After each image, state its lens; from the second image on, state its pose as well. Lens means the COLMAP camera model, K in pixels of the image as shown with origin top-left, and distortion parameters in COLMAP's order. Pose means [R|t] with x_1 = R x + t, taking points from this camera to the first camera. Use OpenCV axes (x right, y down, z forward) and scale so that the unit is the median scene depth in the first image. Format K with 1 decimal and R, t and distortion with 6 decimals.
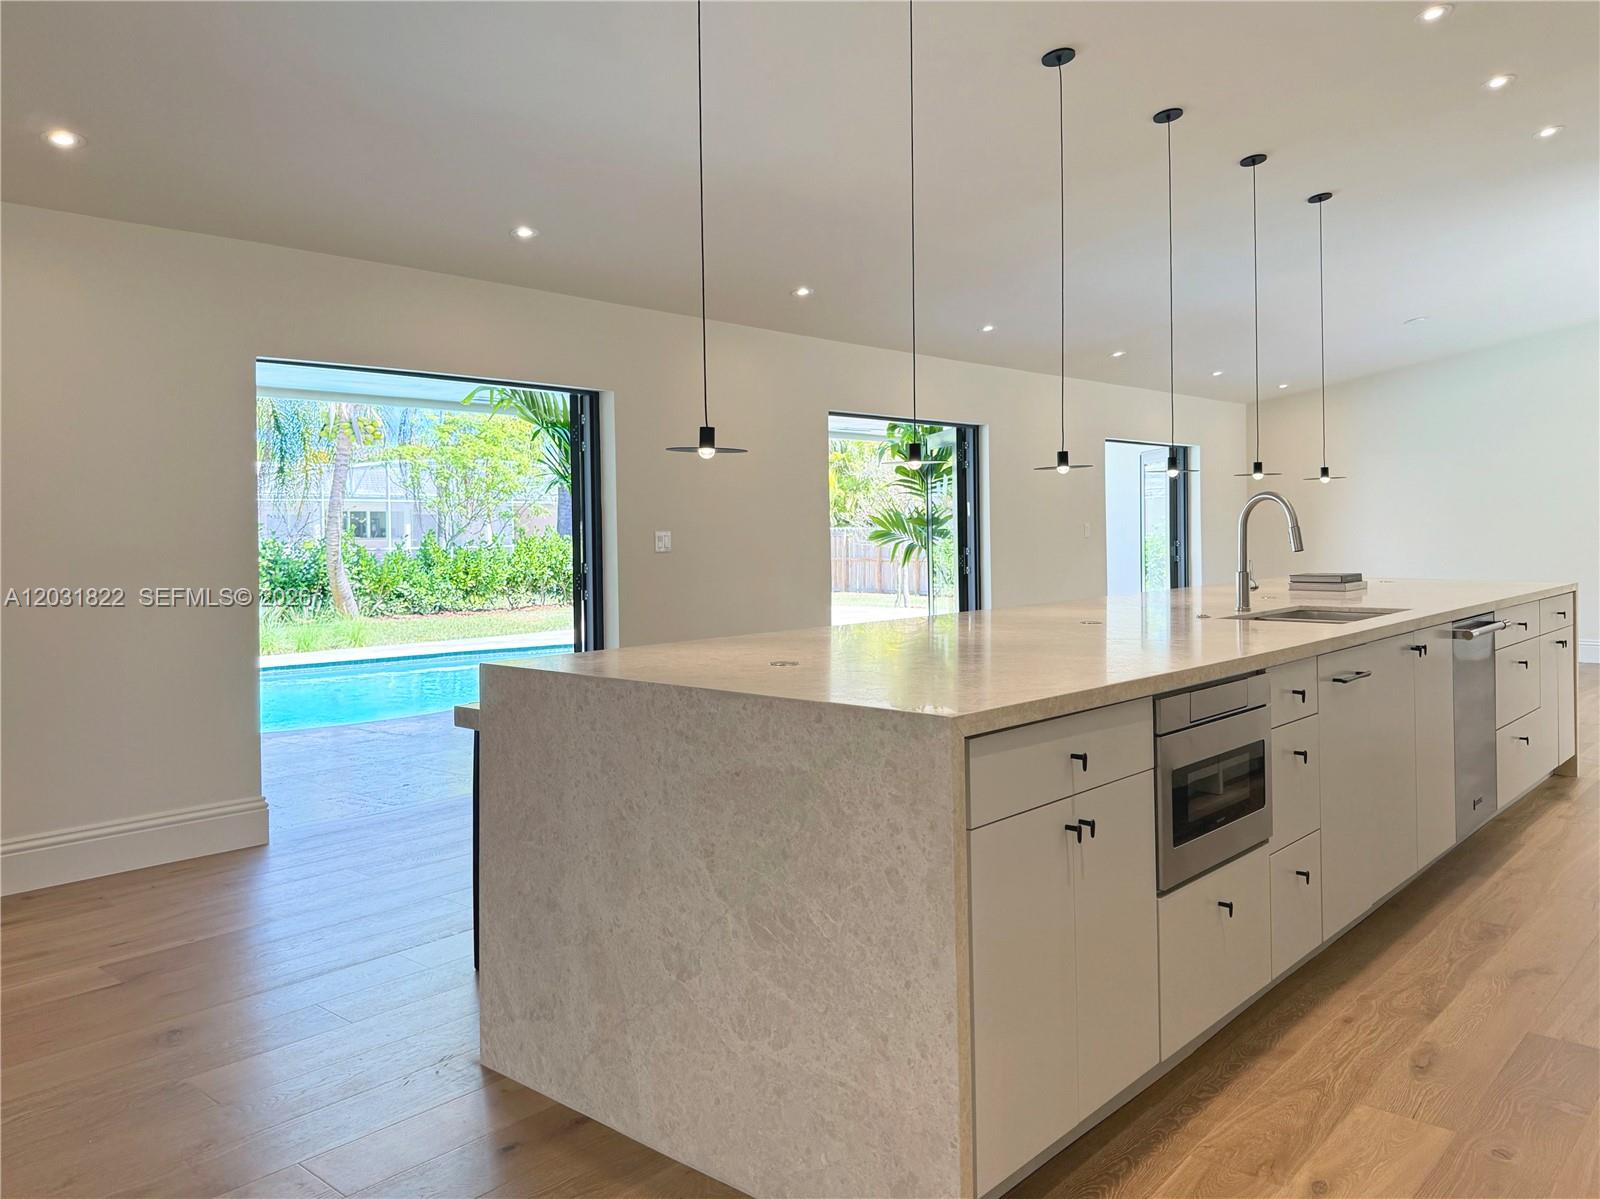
lens RADIAL K [[1218.2, 0, 817.6], [0, 1218.2, 547.4], [0, 0, 1]] dist [0.056742, -0.008125]
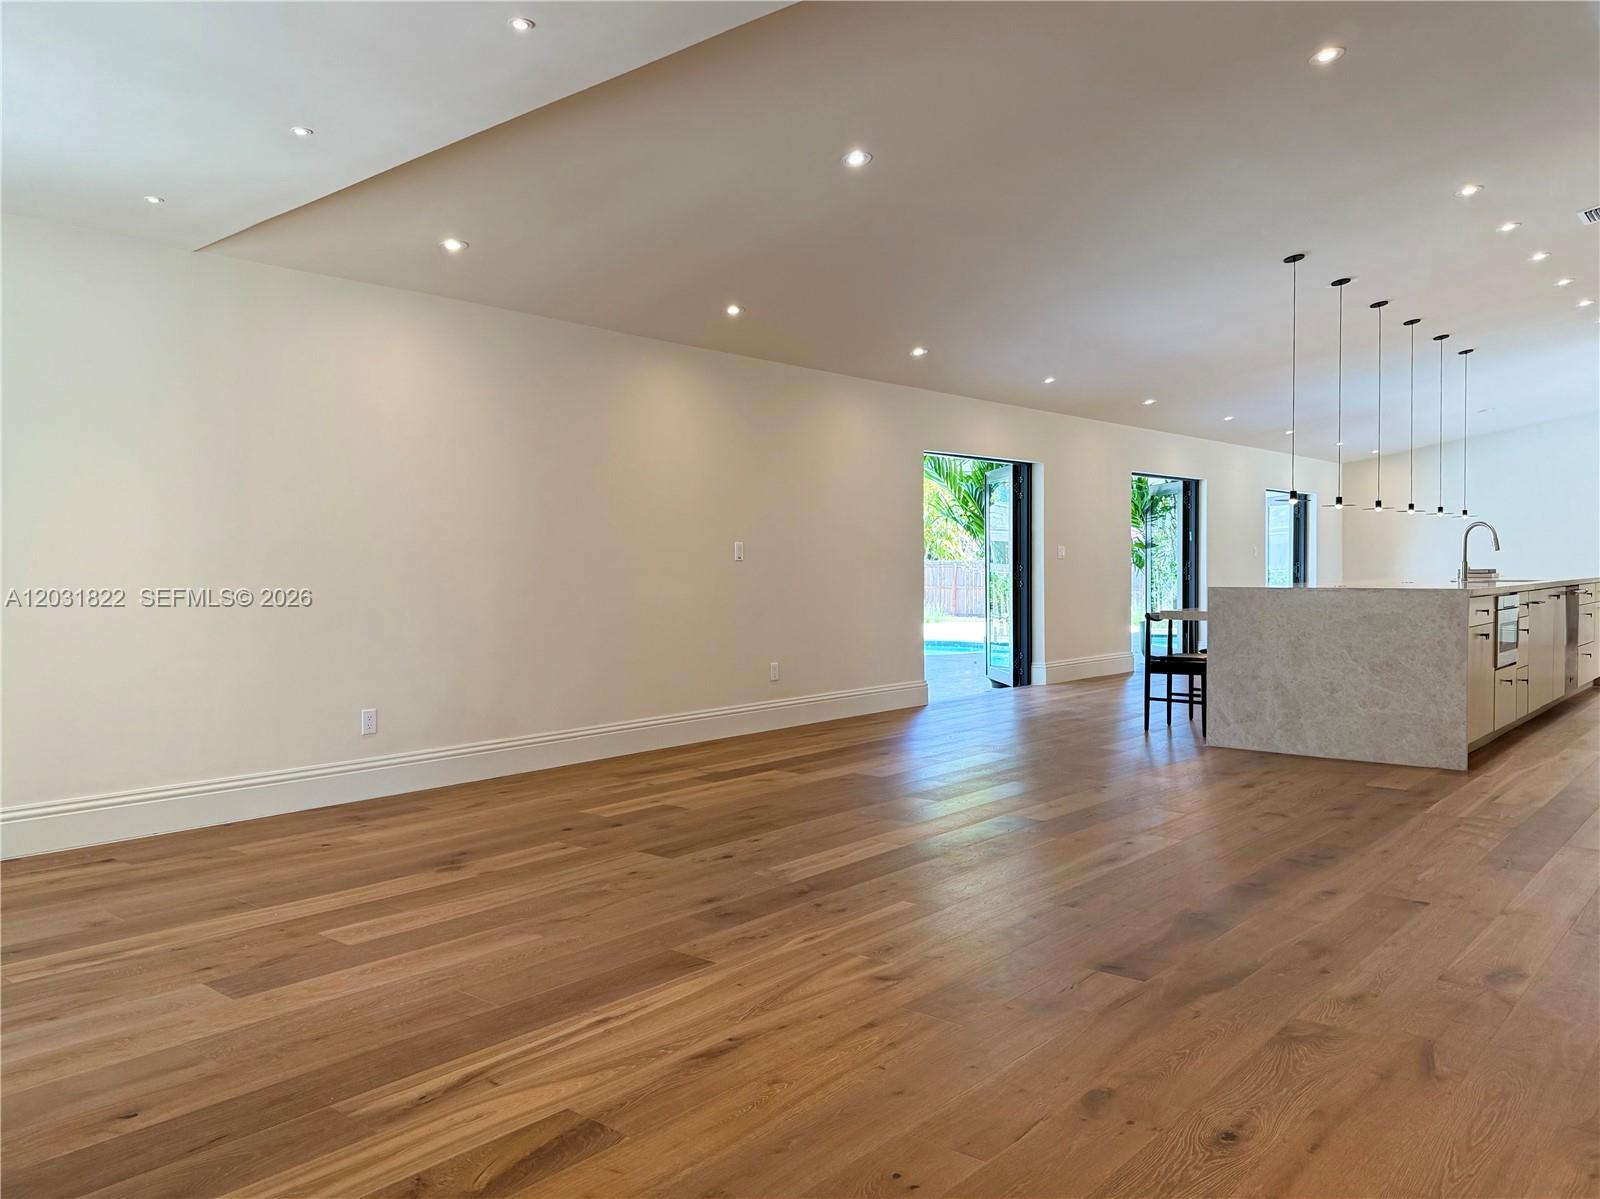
lens RADIAL K [[1218.2, 0, 819.0], [0, 1218.2, 611.3], [0, 0, 1]] dist [0.056742, -0.008125]
pose [[0.999566, 0.002990, 0.029302, -1.273988], [-0.003634, 0.999752, 0.021949, 0.098071], [-0.029229, -0.022046, 0.999330, -1.656741]]
